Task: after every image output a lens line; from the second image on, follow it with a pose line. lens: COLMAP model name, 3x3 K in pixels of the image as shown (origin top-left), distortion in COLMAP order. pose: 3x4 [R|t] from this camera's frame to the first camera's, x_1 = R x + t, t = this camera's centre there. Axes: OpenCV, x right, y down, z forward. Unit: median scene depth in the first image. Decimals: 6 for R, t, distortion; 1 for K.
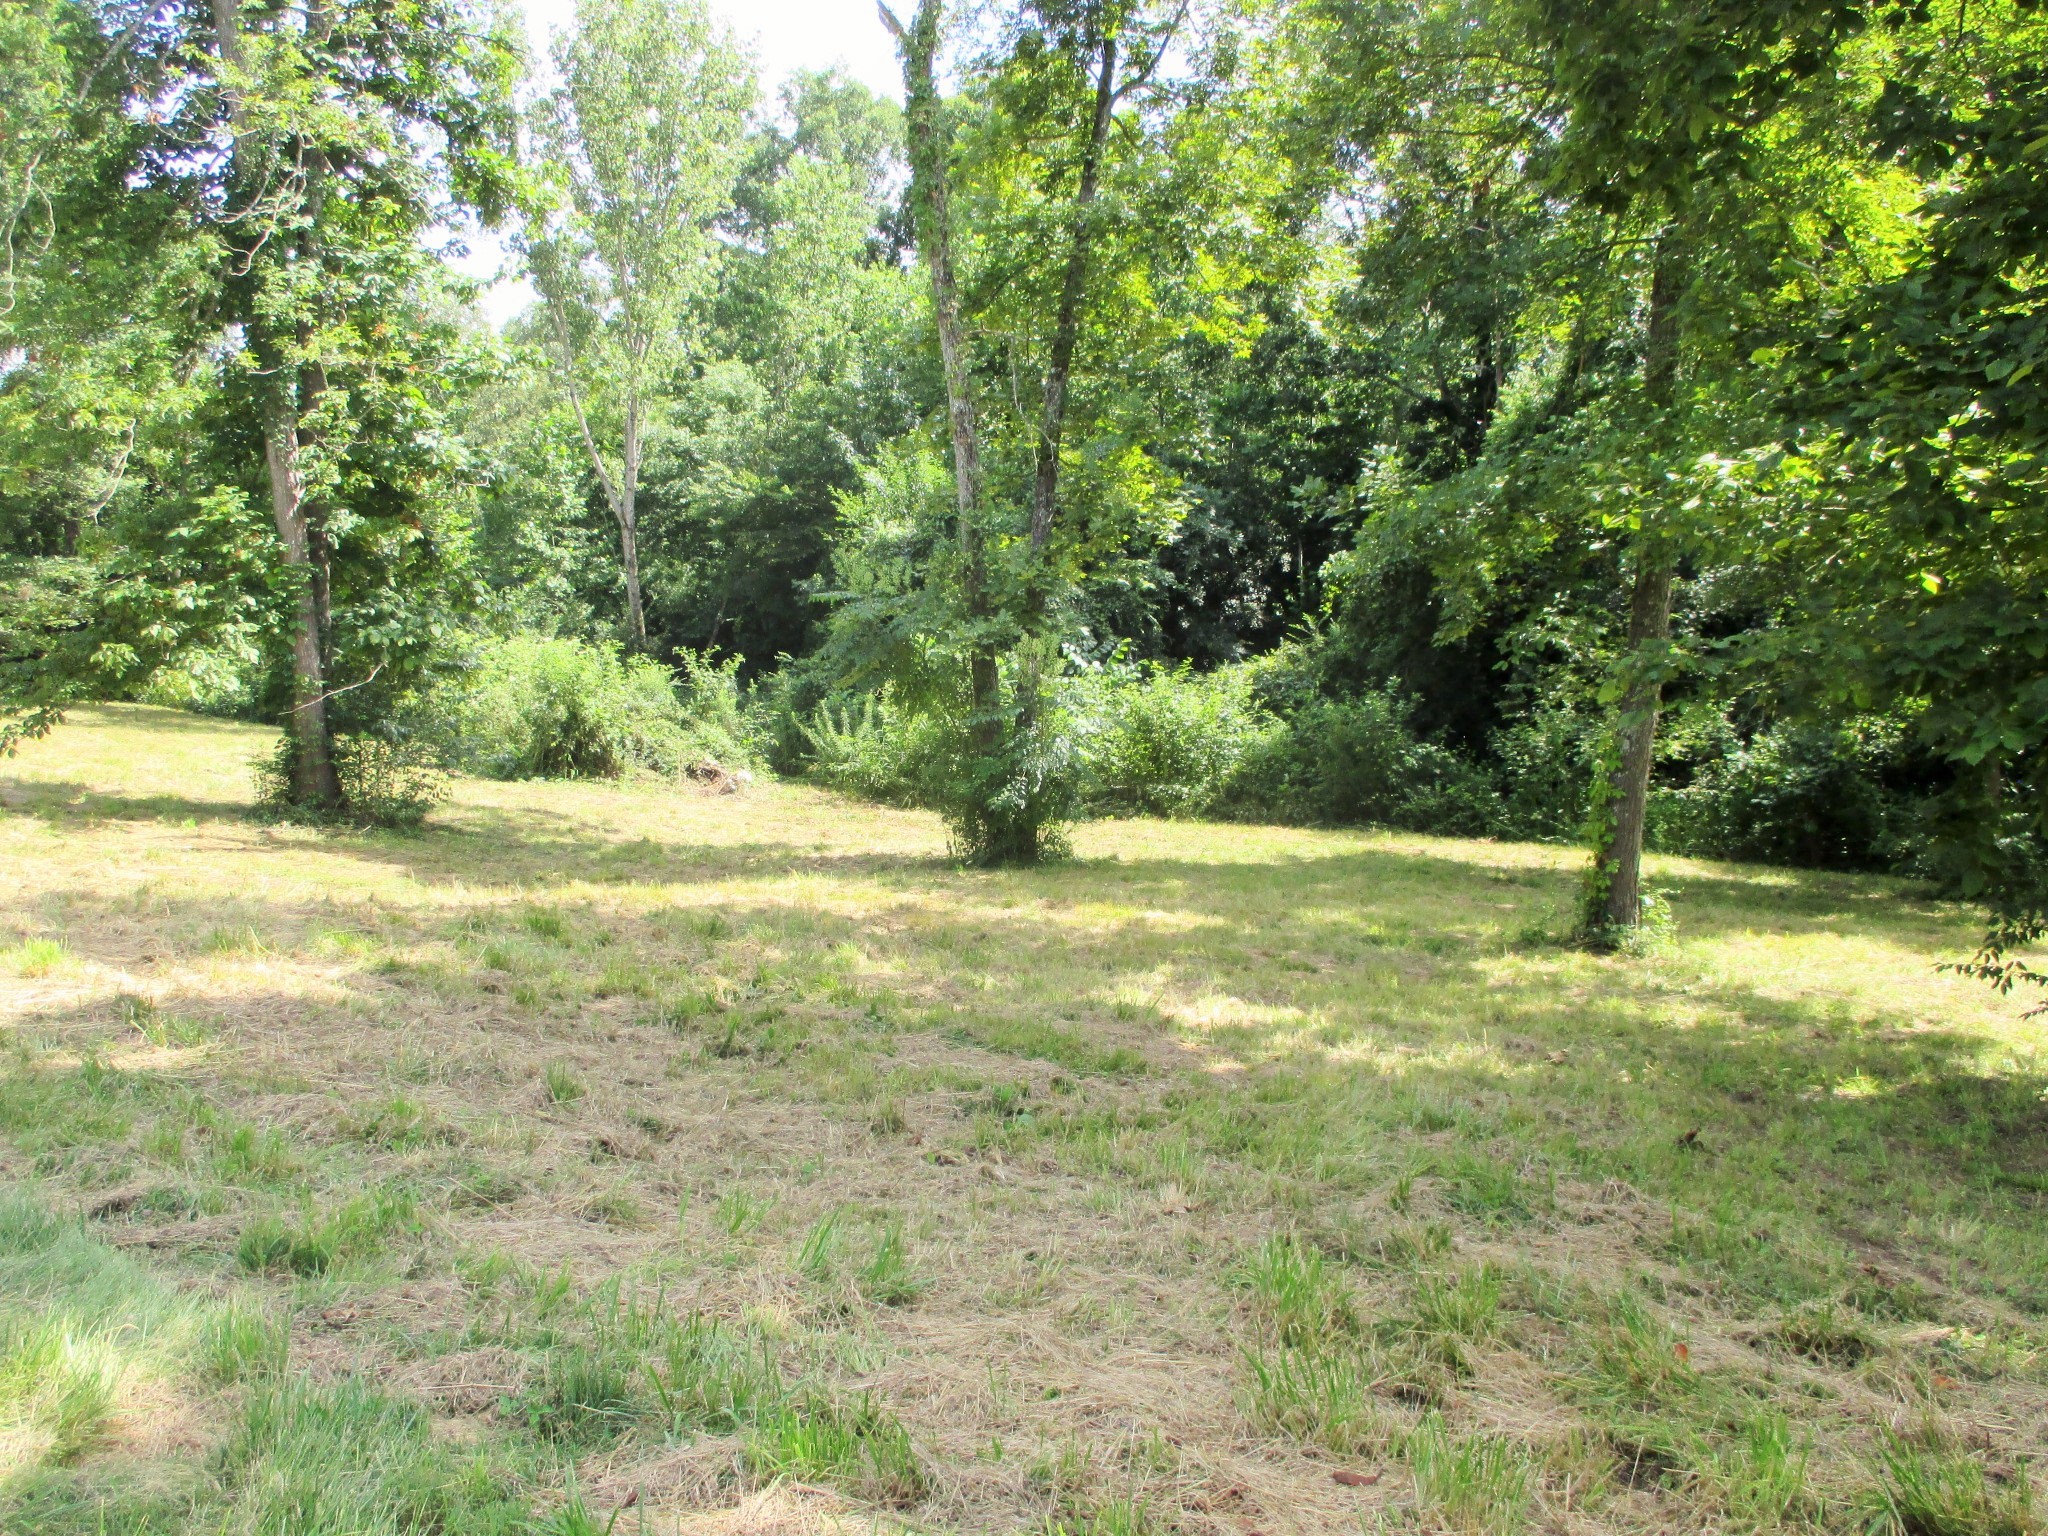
lens RADIAL K [[1741.1, 0, 1024.0], [0, 1741.1, 768.0], [0, 0, 1]] dist [-0.010857, -0.006814]
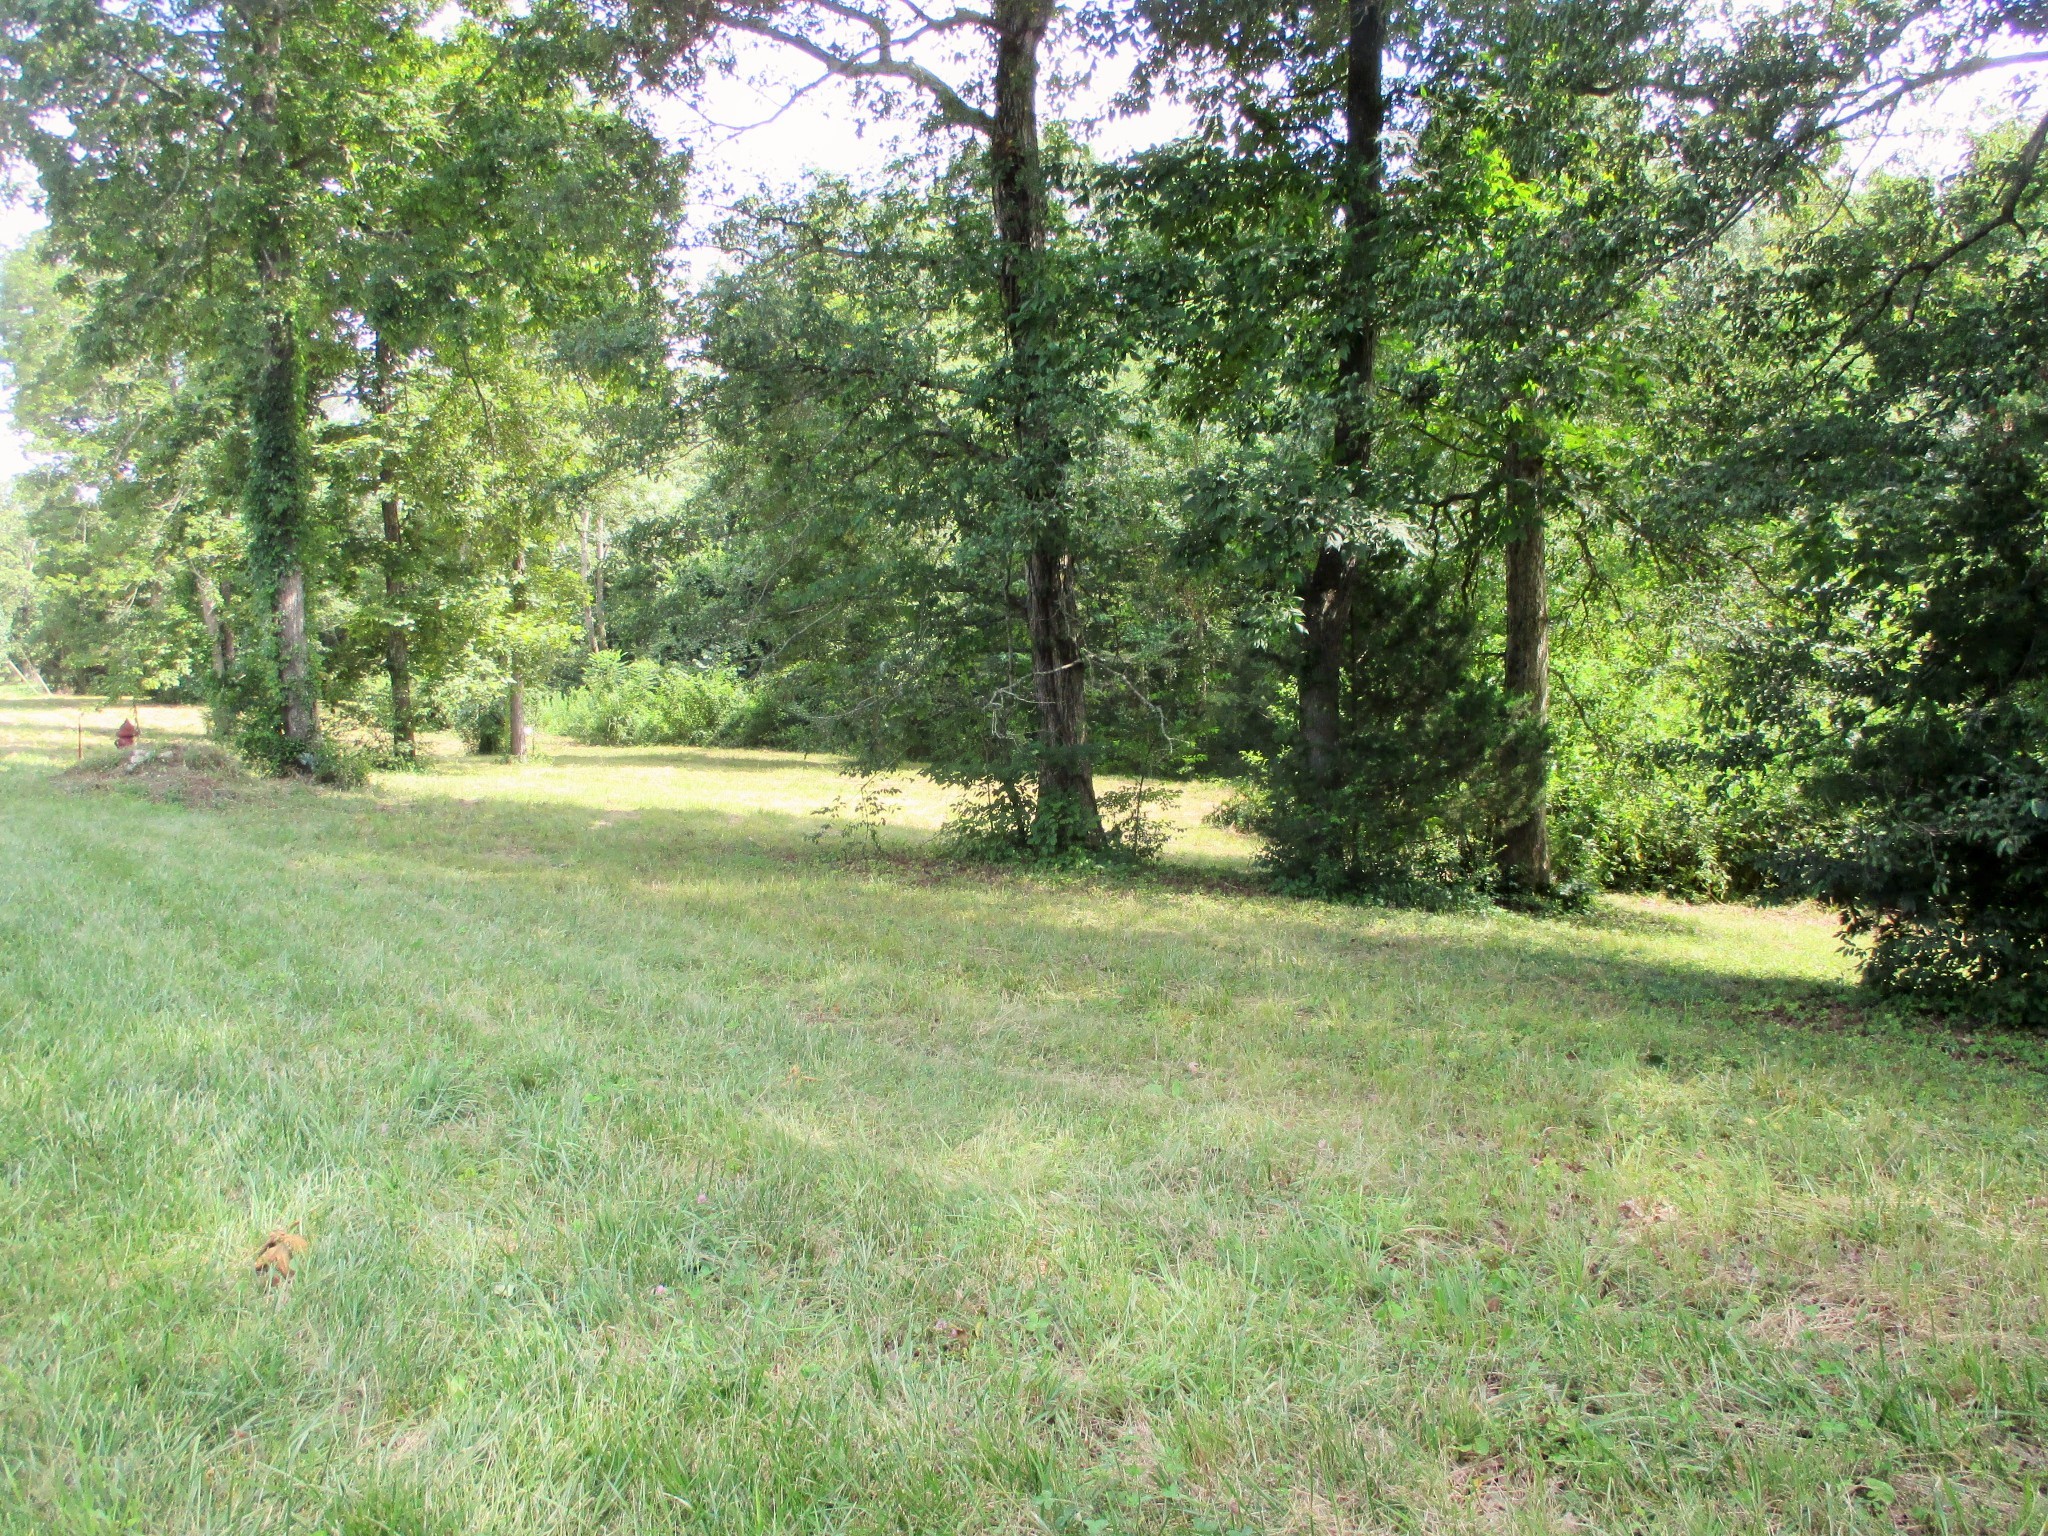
lens RADIAL K [[1769.1, 0, 1013.8], [0, 1769.1, 768.0], [0, 0, 1]] dist [0.002670, 0.003727]
pose [[0.972136, -0.007917, -0.234285, 1.245680], [0.007135, 0.999966, -0.004189, 0.088269], [0.234310, 0.002400, 0.972159, -1.140548]]
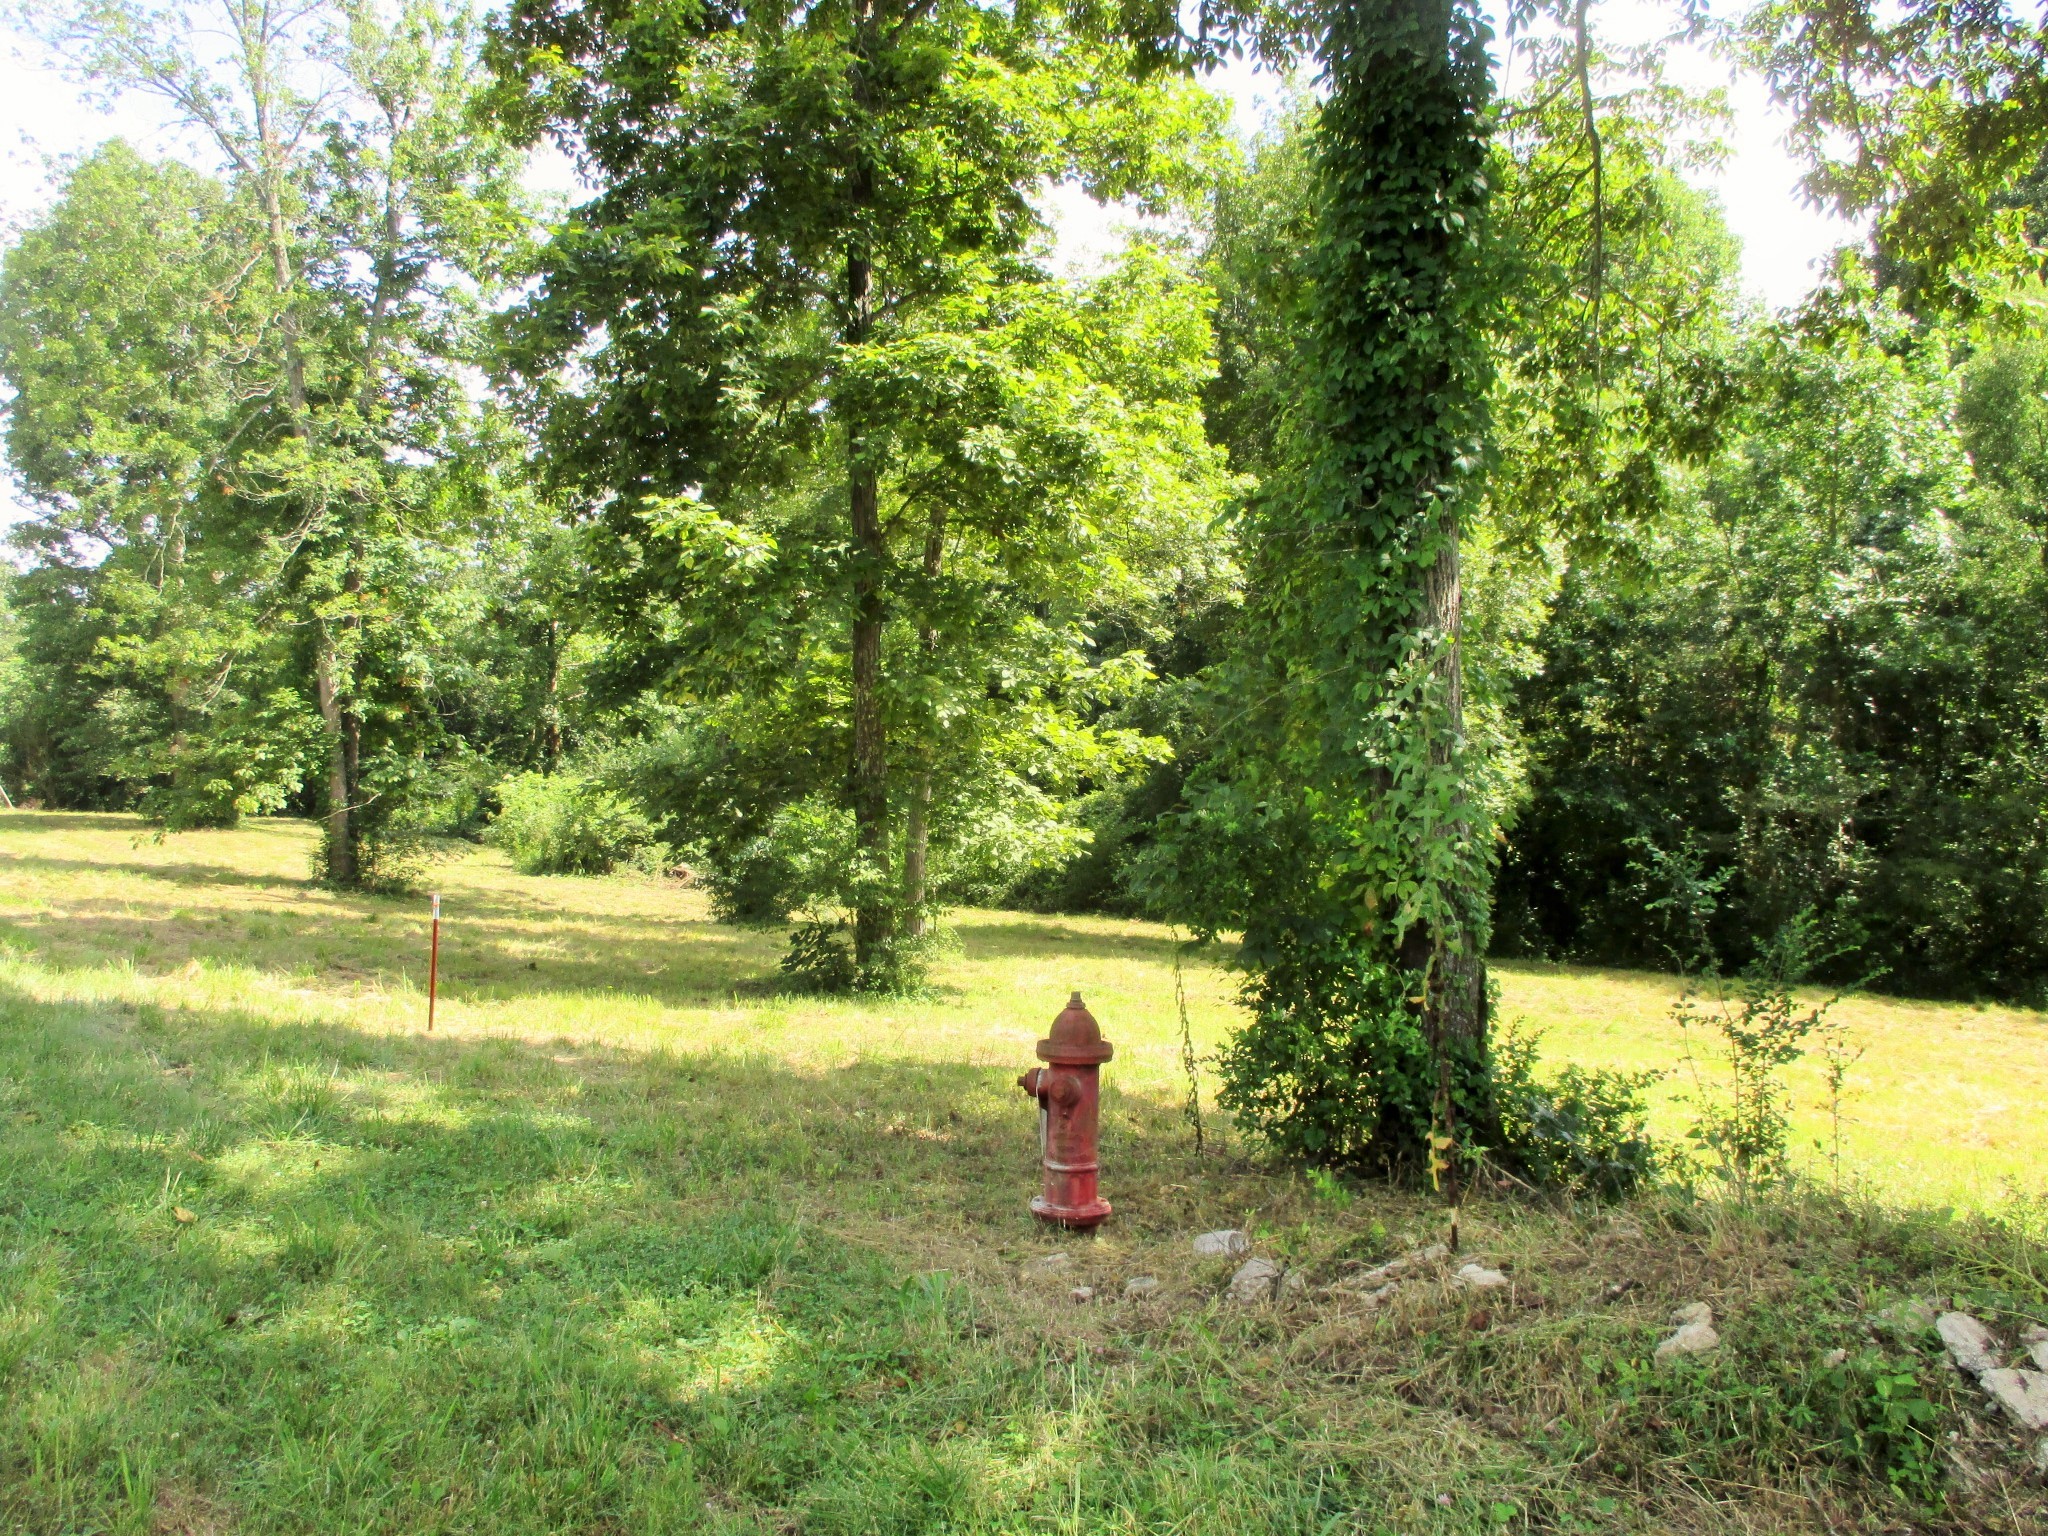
lens RADIAL K [[1766.5, 0, 1035.7], [0, 1766.5, 783.6], [0, 0, 1]] dist [-0.000913, -0.001297]
pose [[0.983800, 0.001285, -0.179265, 0.538179], [-0.013807, 0.997547, -0.068618, 0.037022], [0.178737, 0.069982, 0.981405, -0.523960]]
